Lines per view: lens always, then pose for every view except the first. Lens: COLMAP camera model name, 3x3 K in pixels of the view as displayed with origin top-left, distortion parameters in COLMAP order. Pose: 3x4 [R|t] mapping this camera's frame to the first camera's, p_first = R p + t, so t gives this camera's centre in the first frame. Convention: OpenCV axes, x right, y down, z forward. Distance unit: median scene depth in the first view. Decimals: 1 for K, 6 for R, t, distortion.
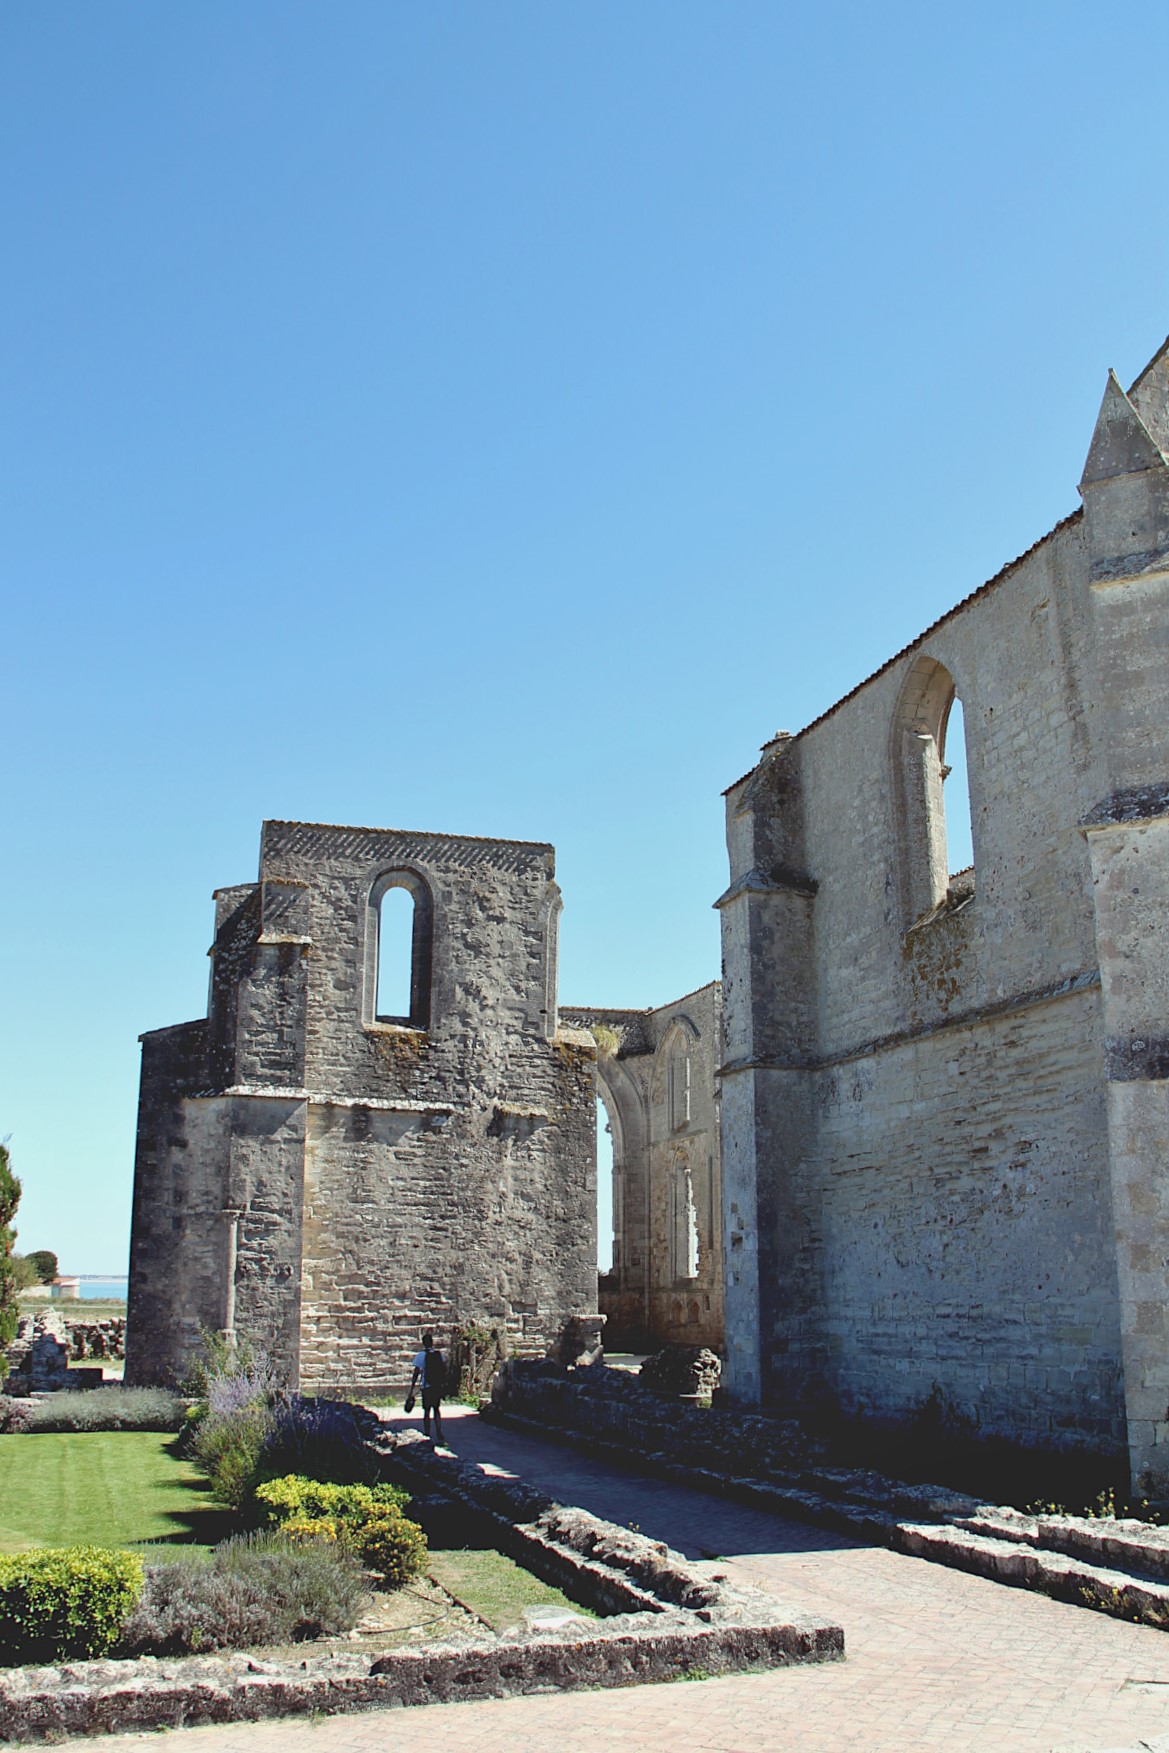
lens RADIAL K [[1605.3, 0, 551.8], [0, 1605.3, 899.0], [0, 0, 1]] dist [-0.173970, 0.104160]
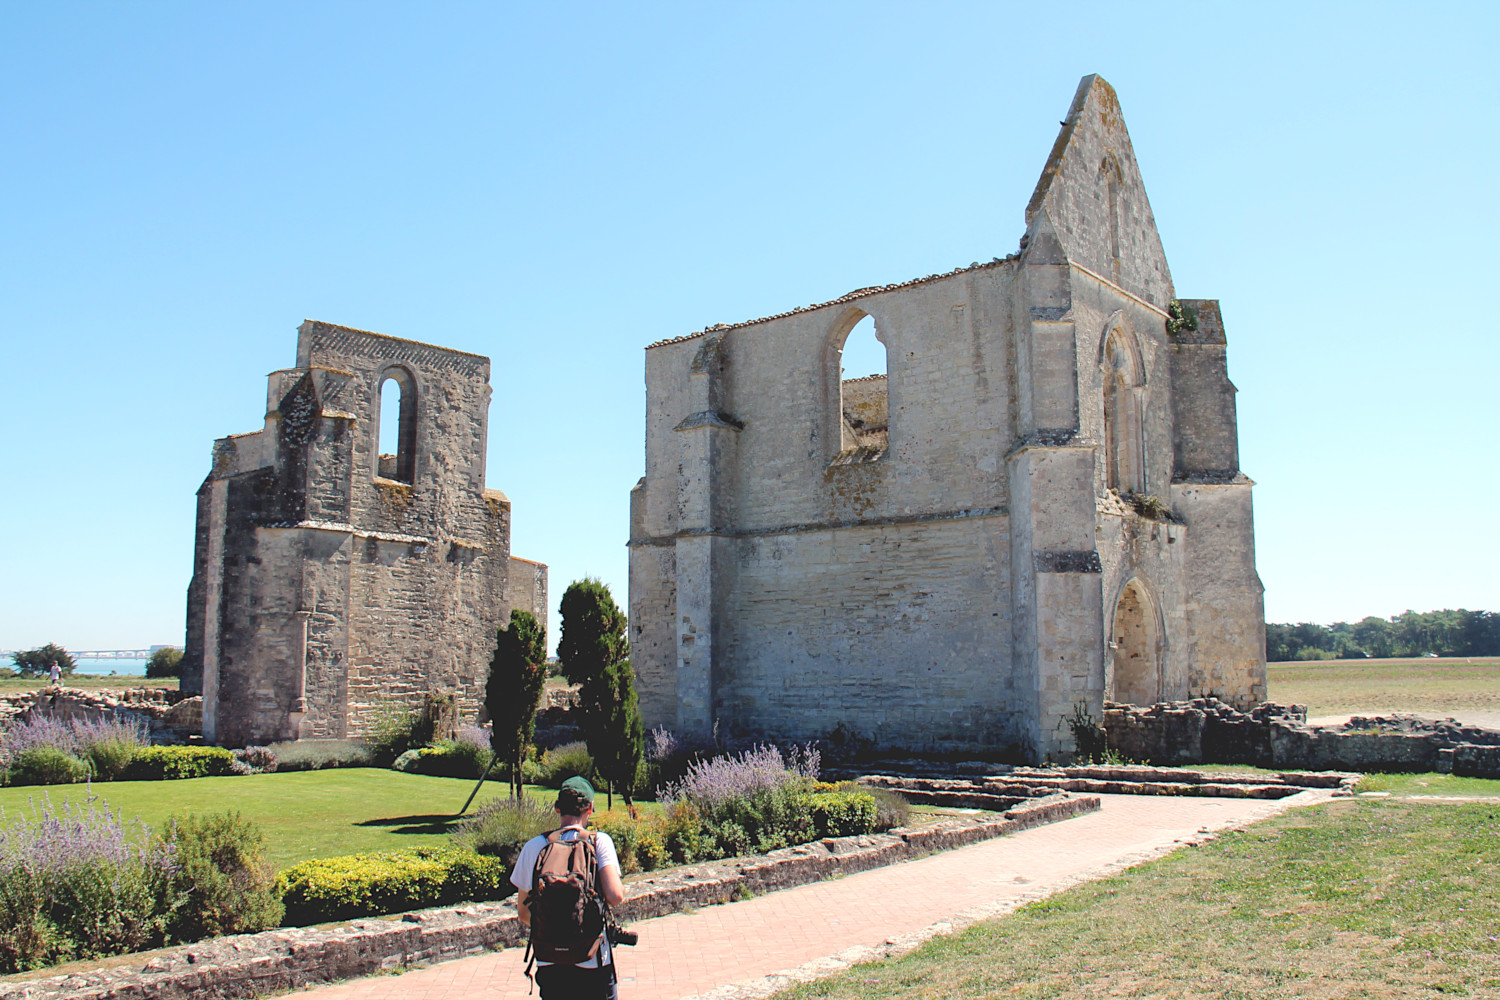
lens RADIAL K [[1373.6, 0, 751.4], [0, 1373.6, 493.5], [0, 0, 1]] dist [-0.173970, 0.104160]
pose [[0.844422, 0.064031, 0.531838, -0.581729], [-0.124079, 0.989209, 0.077910, -0.050706], [-0.521111, -0.131779, 0.843254, -0.199709]]
